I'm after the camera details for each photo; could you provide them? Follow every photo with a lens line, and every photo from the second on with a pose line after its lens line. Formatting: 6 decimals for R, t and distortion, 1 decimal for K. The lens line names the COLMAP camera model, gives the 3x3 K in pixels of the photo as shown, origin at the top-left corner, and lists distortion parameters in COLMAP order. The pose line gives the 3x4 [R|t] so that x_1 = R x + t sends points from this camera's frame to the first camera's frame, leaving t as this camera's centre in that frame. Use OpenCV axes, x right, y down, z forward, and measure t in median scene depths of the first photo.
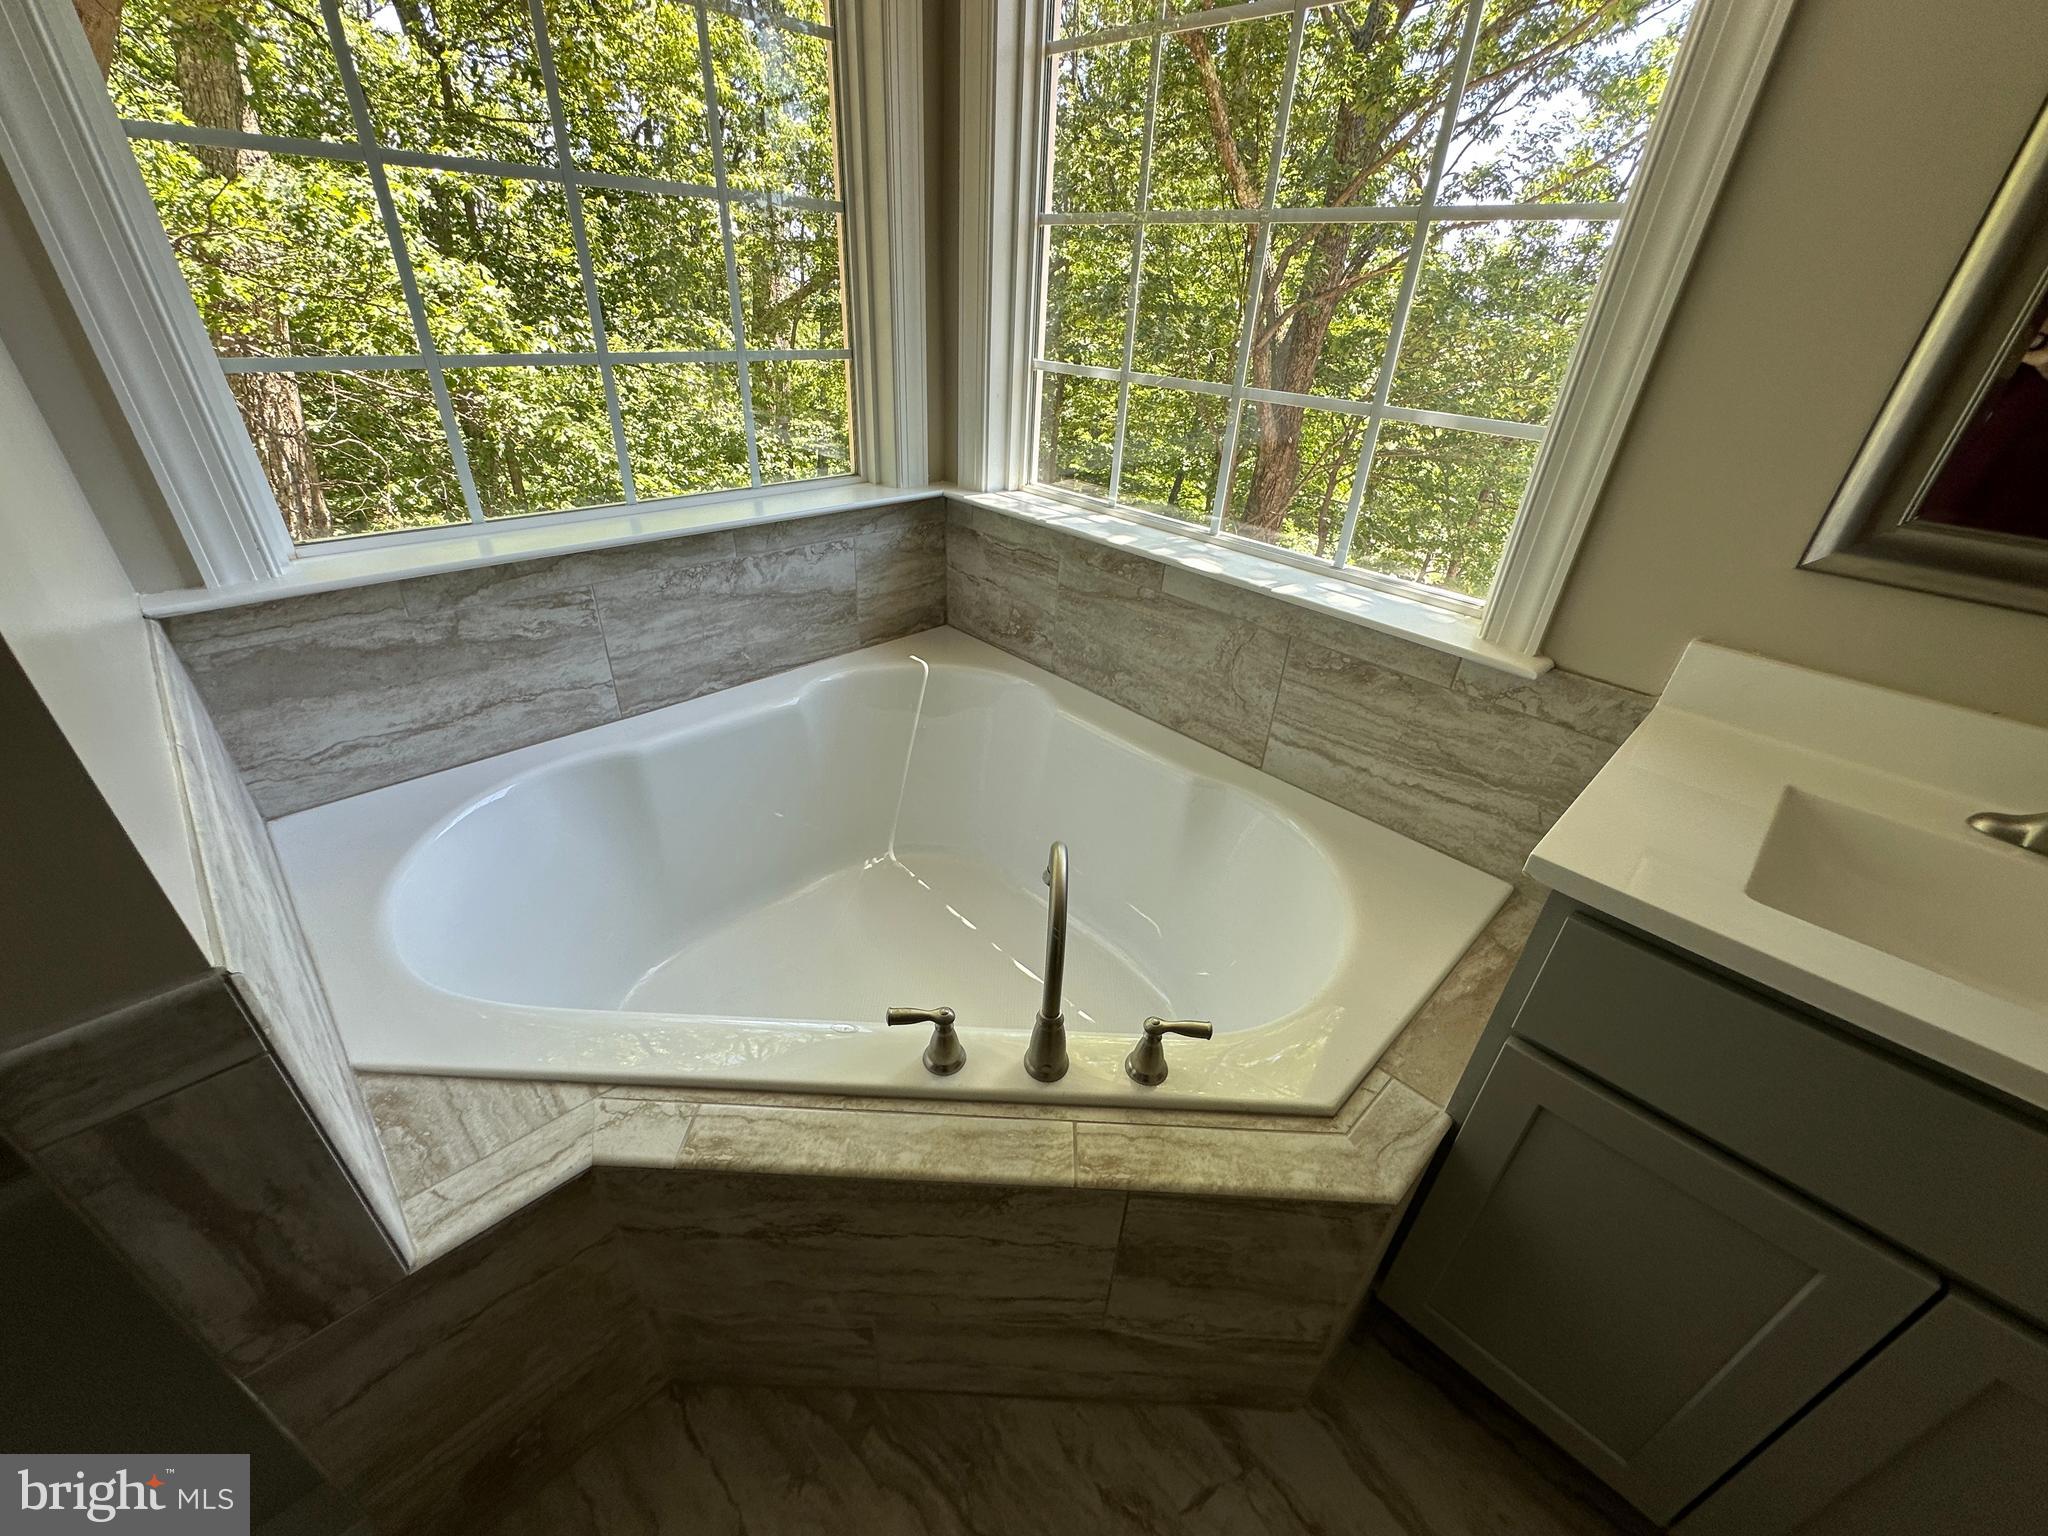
lens RADIAL K [[815.4, 0, 1026.8], [0, 815.4, 768.0], [0, 0, 1]] dist [-0.004956, 0.000353]
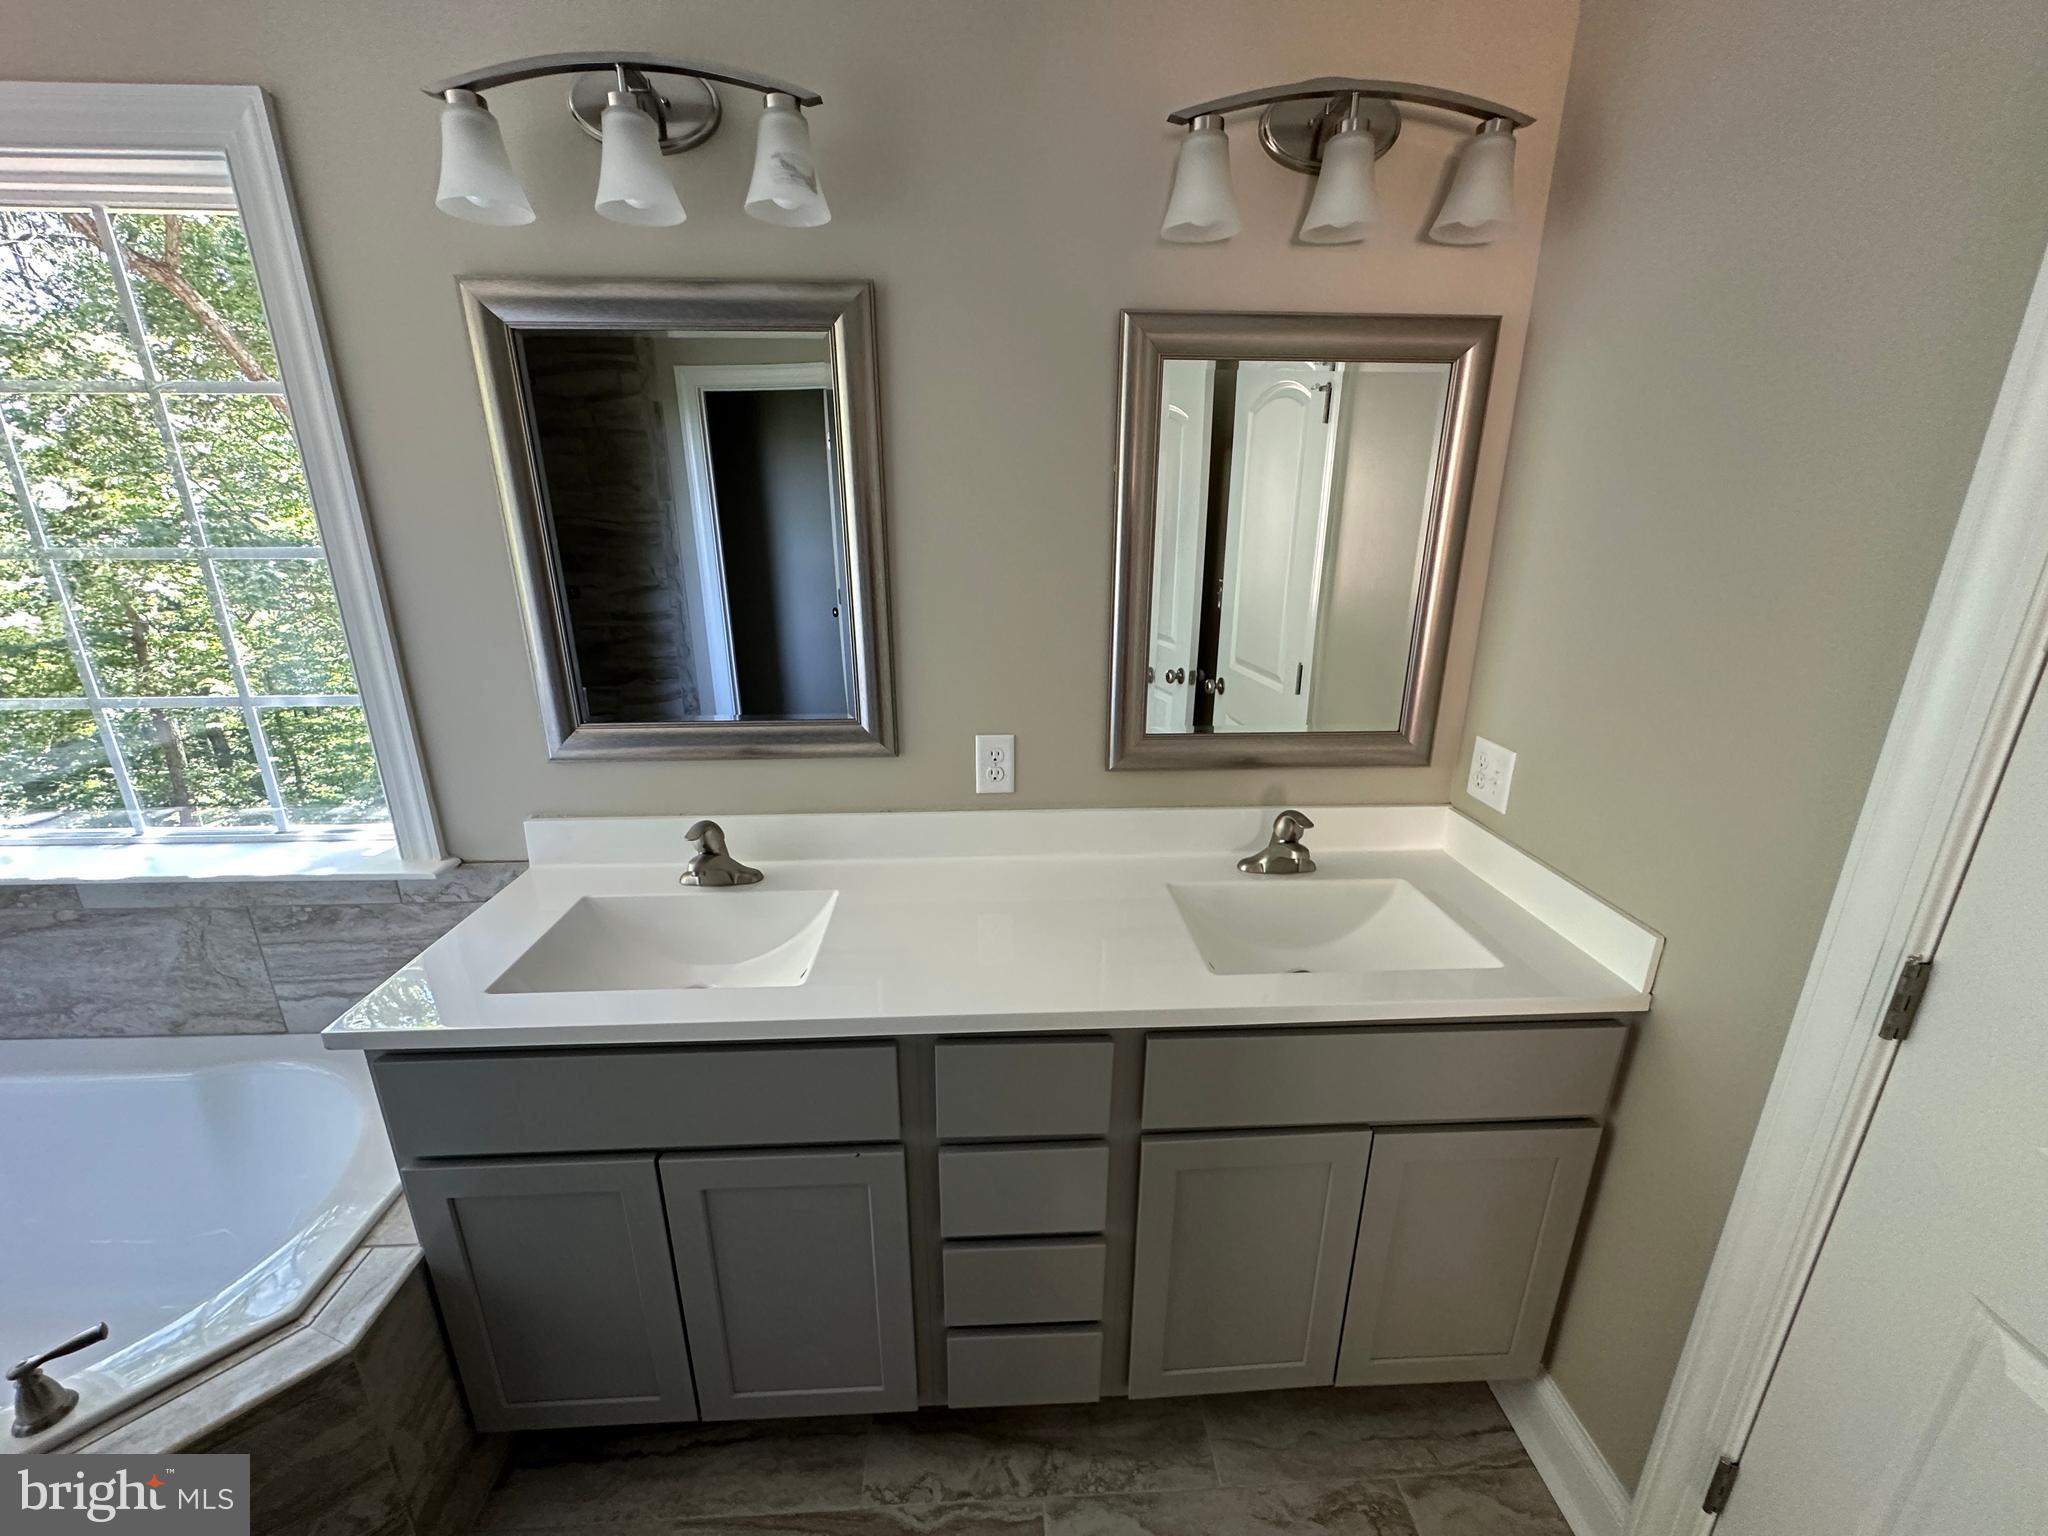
lens RADIAL K [[815.4, 0, 1025.8], [0, 815.4, 770.4], [0, 0, 1]] dist [-0.004956, 0.000353]
pose [[0.659682, -0.273689, 0.699938, 0.272665], [0.409410, 0.911880, -0.029301, 0.107662], [-0.630240, 0.305892, 0.713602, -0.389810]]
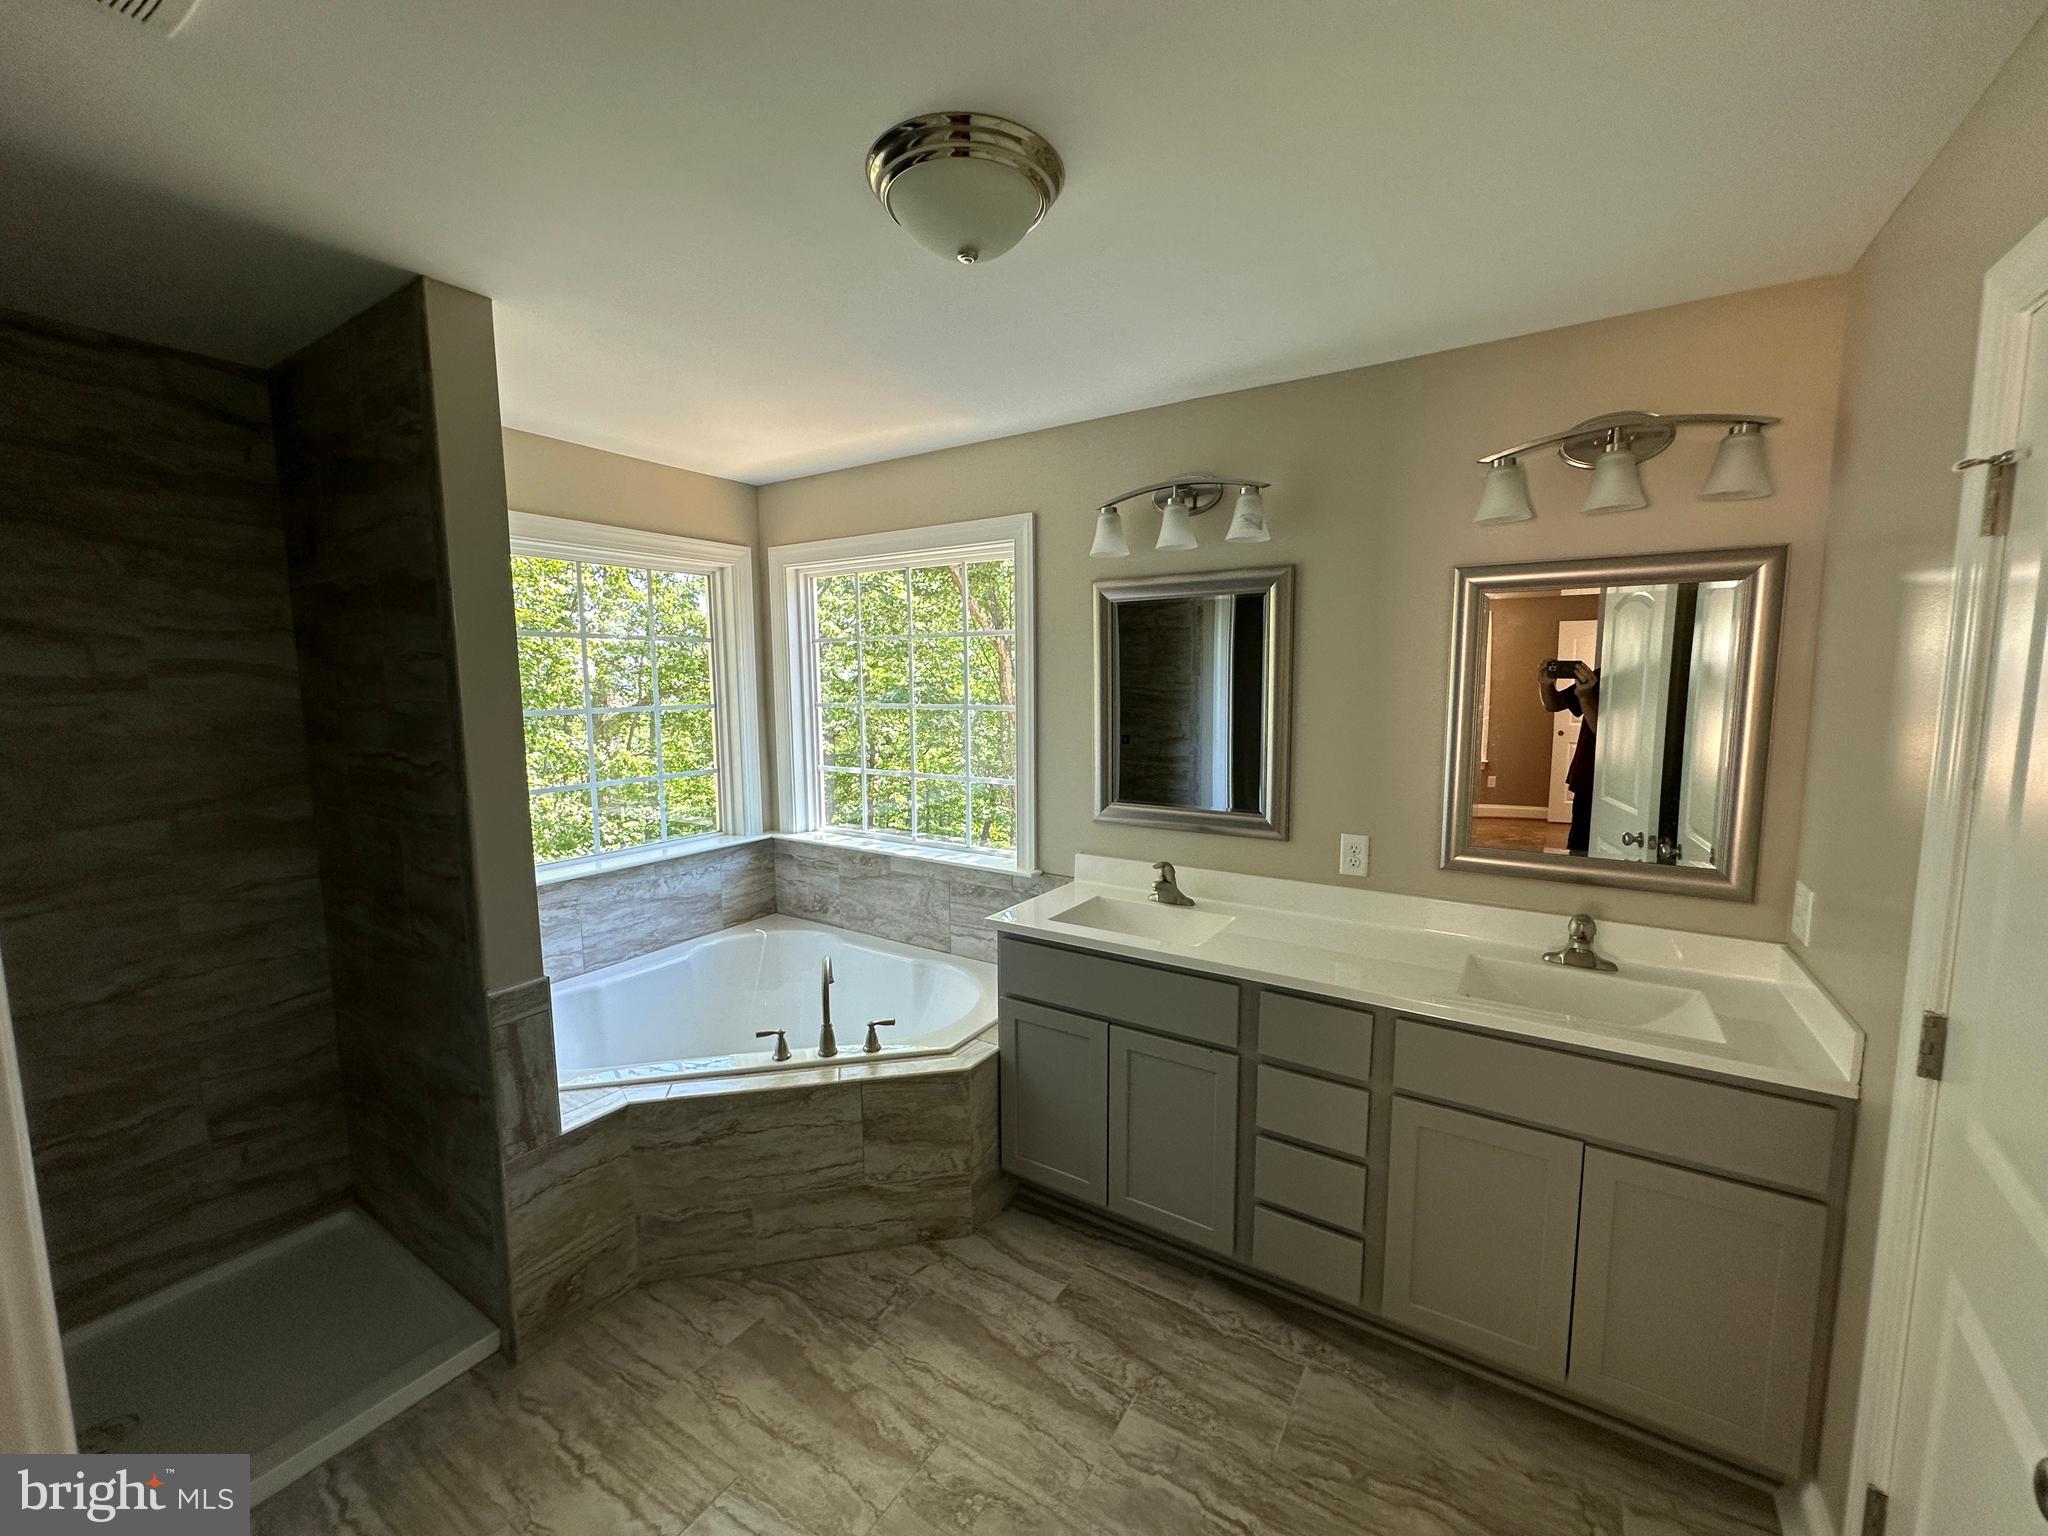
lens RADIAL K [[815.4, 0, 1025.0], [0, 815.4, 766.8], [0, 0, 1]] dist [-0.004956, 0.000353]
pose [[0.974183, -0.078007, 0.211854, 0.086430], [0.157980, 0.905917, -0.392881, 0.378440], [-0.161275, 0.416207, 0.894853, -0.905524]]
